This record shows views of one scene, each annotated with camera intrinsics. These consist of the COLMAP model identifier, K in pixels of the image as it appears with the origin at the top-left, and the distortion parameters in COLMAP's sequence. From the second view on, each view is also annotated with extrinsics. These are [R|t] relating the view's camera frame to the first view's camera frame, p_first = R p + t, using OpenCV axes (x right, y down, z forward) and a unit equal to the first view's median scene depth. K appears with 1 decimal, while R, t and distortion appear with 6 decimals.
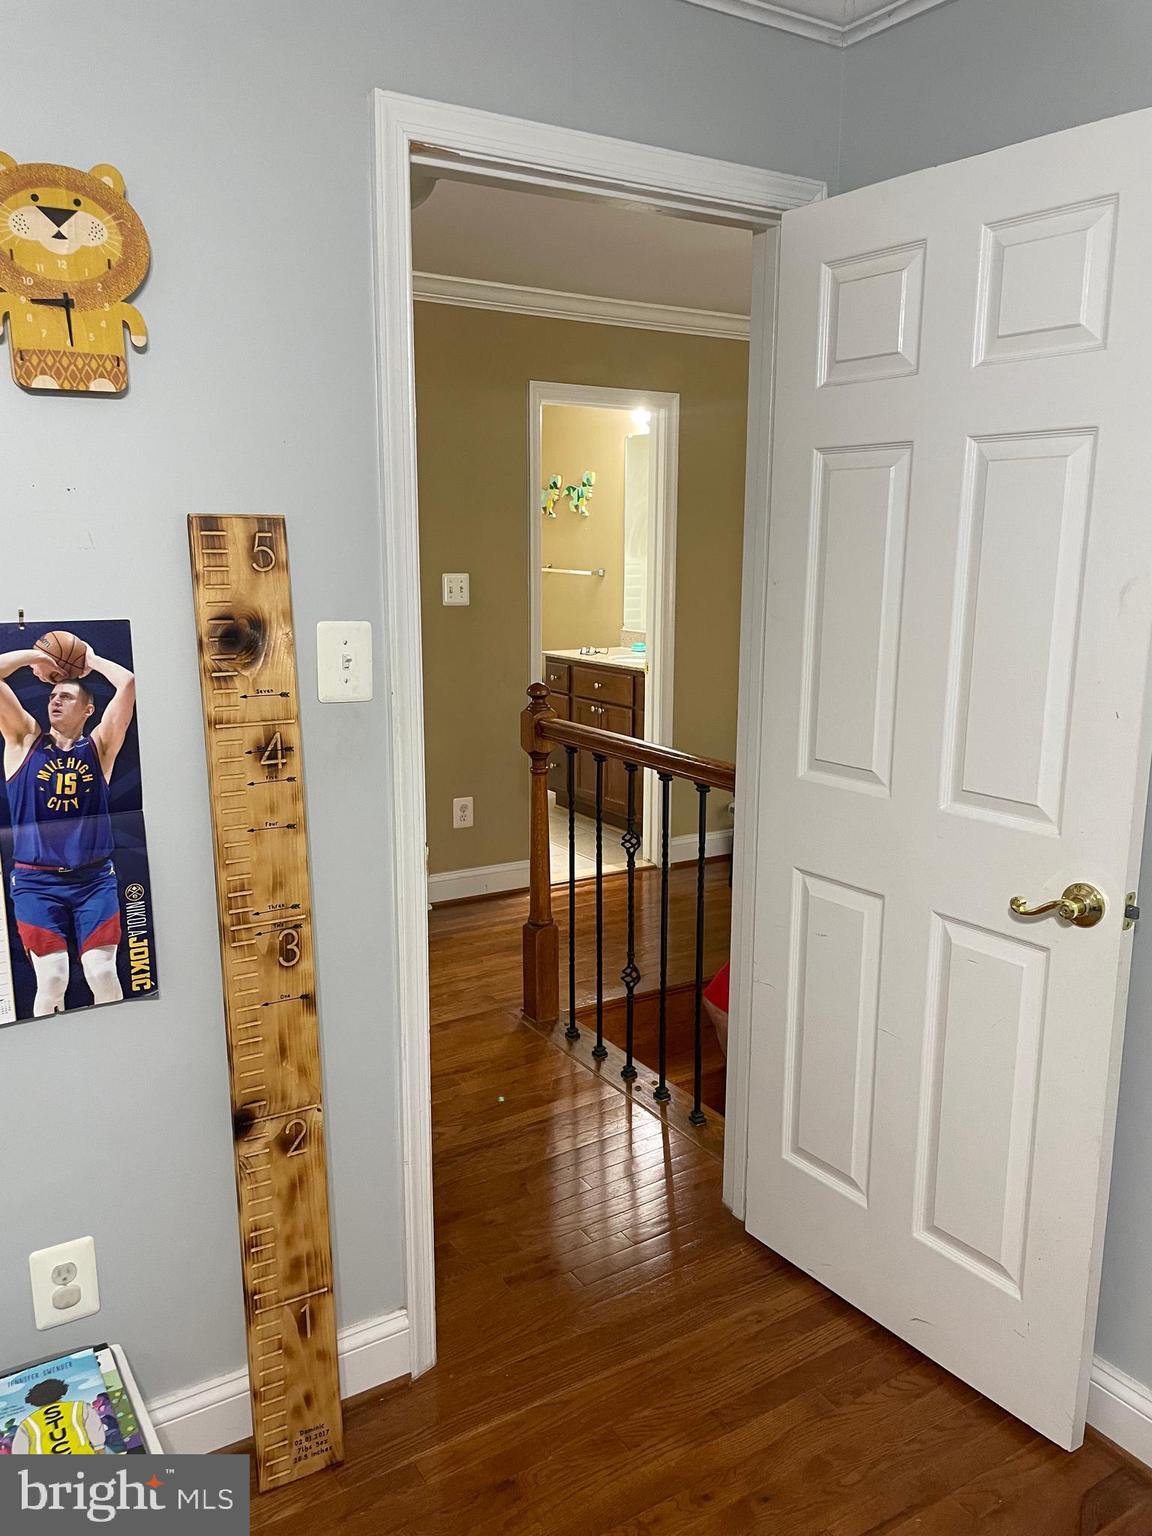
lens RADIAL K [[1169.2, 0, 580.5], [0, 1169.2, 759.1], [0, 0, 1]] dist [0.042726, -0.055986]
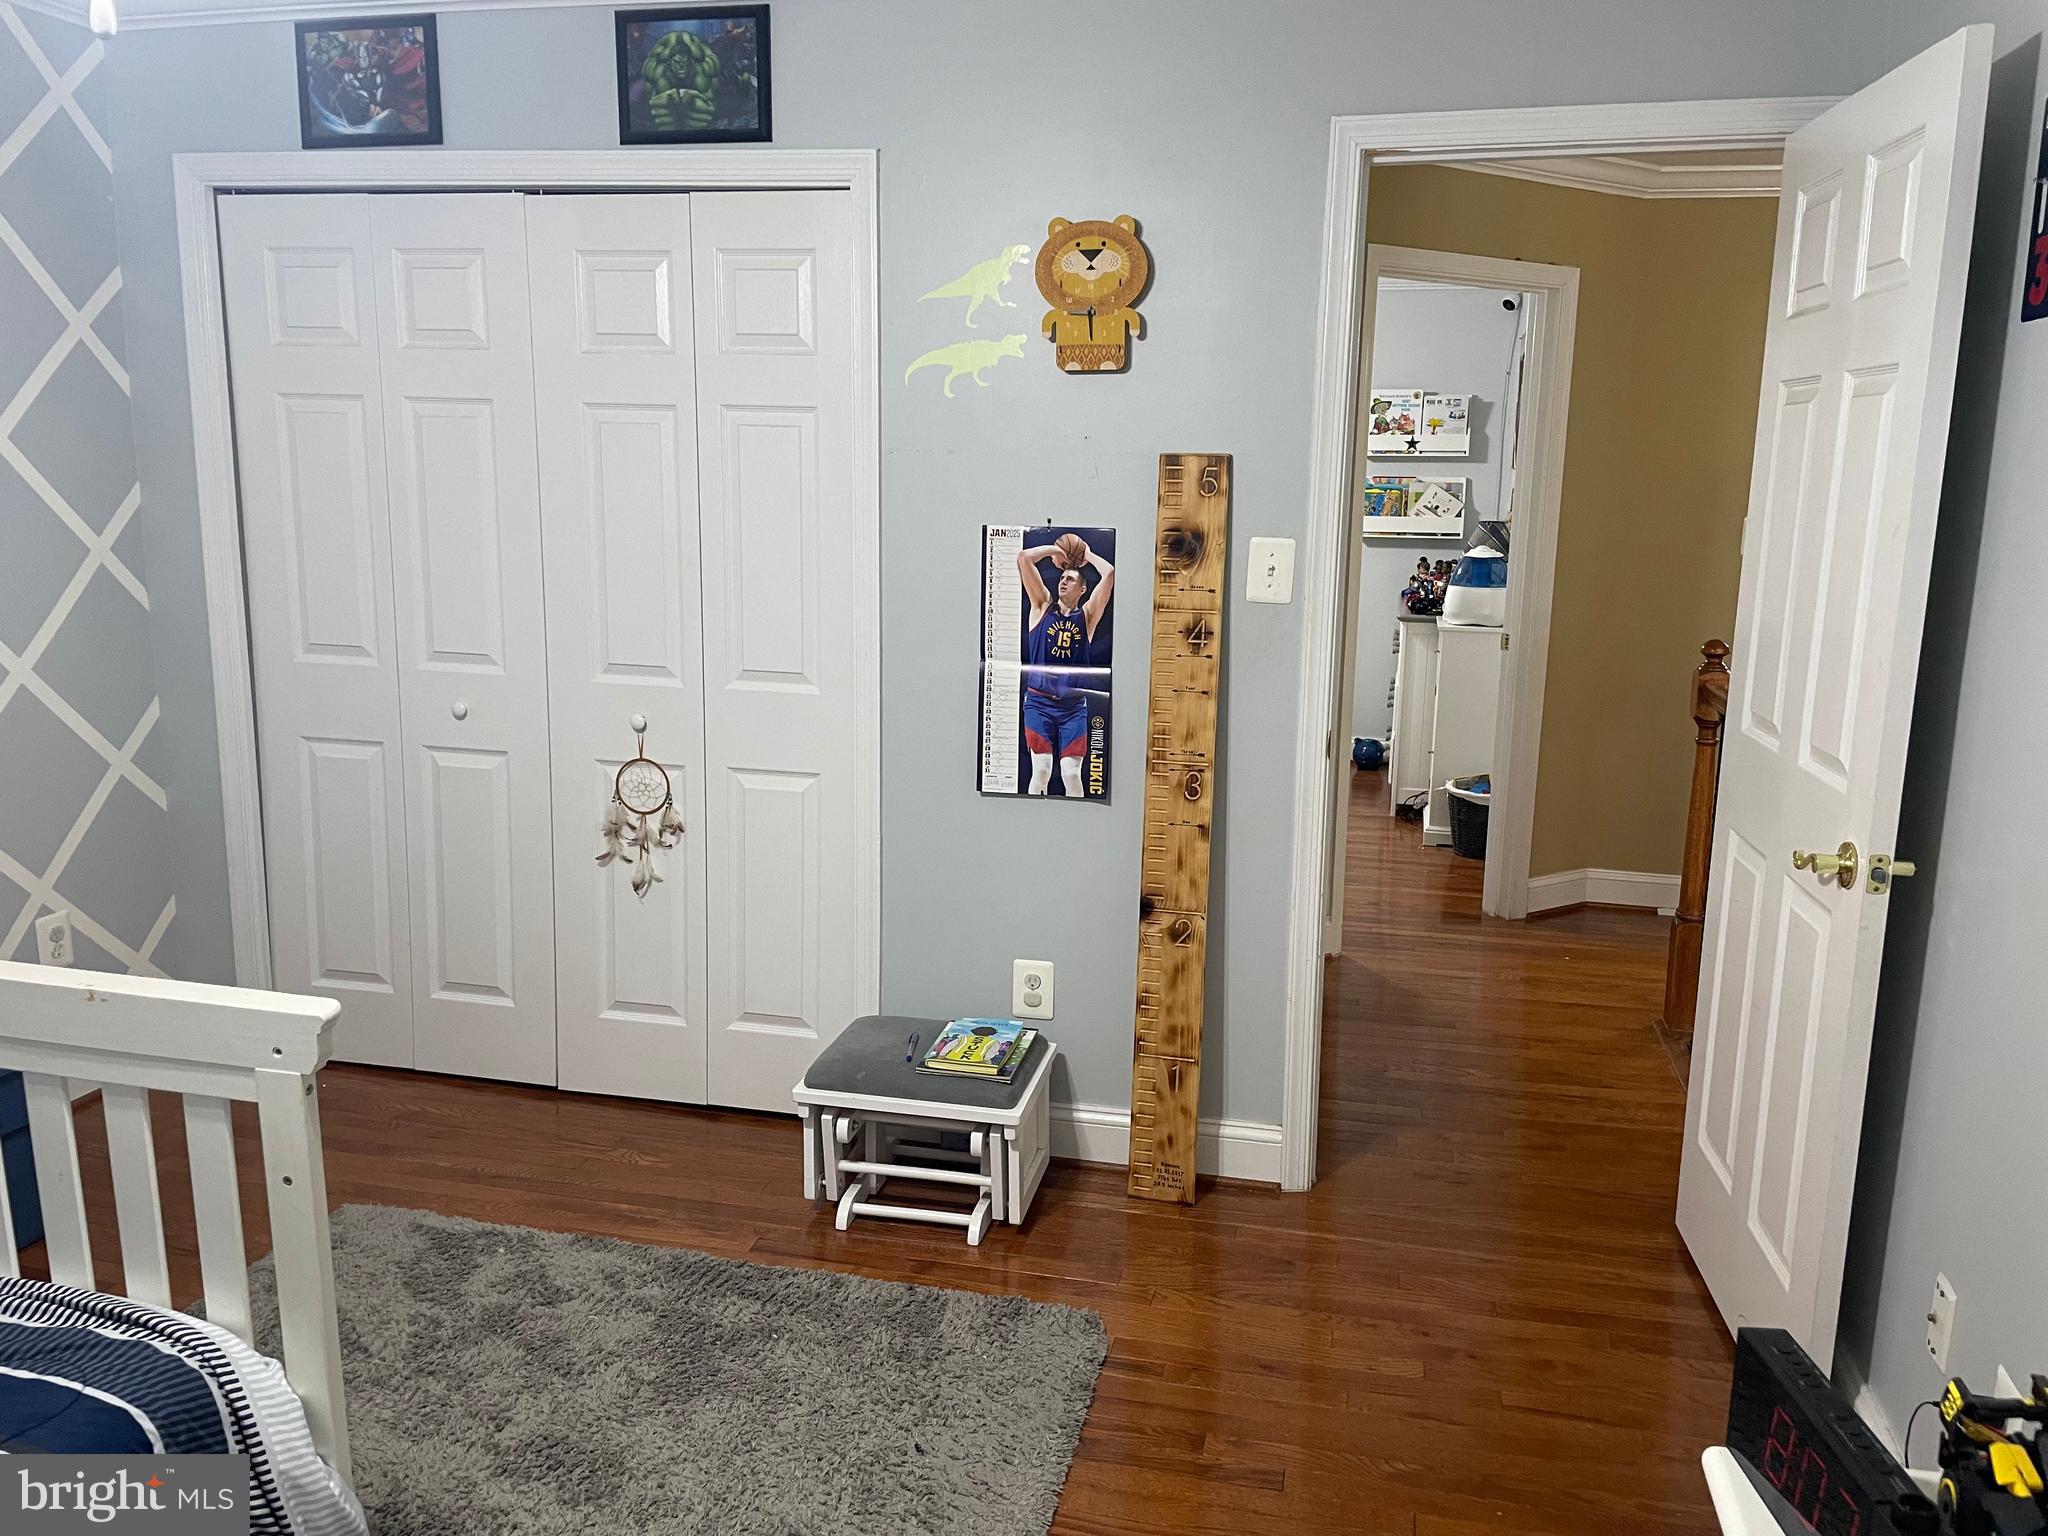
lens RADIAL K [[1558.9, 0, 1018.0], [0, 1558.9, 777.5], [0, 0, 1]] dist [0.042726, -0.055986]
pose [[0.691180, 0.147670, -0.707435, 0.885117], [-0.144769, 0.987351, 0.064657, 0.071058], [0.708034, 0.057725, 0.703815, -0.379775]]
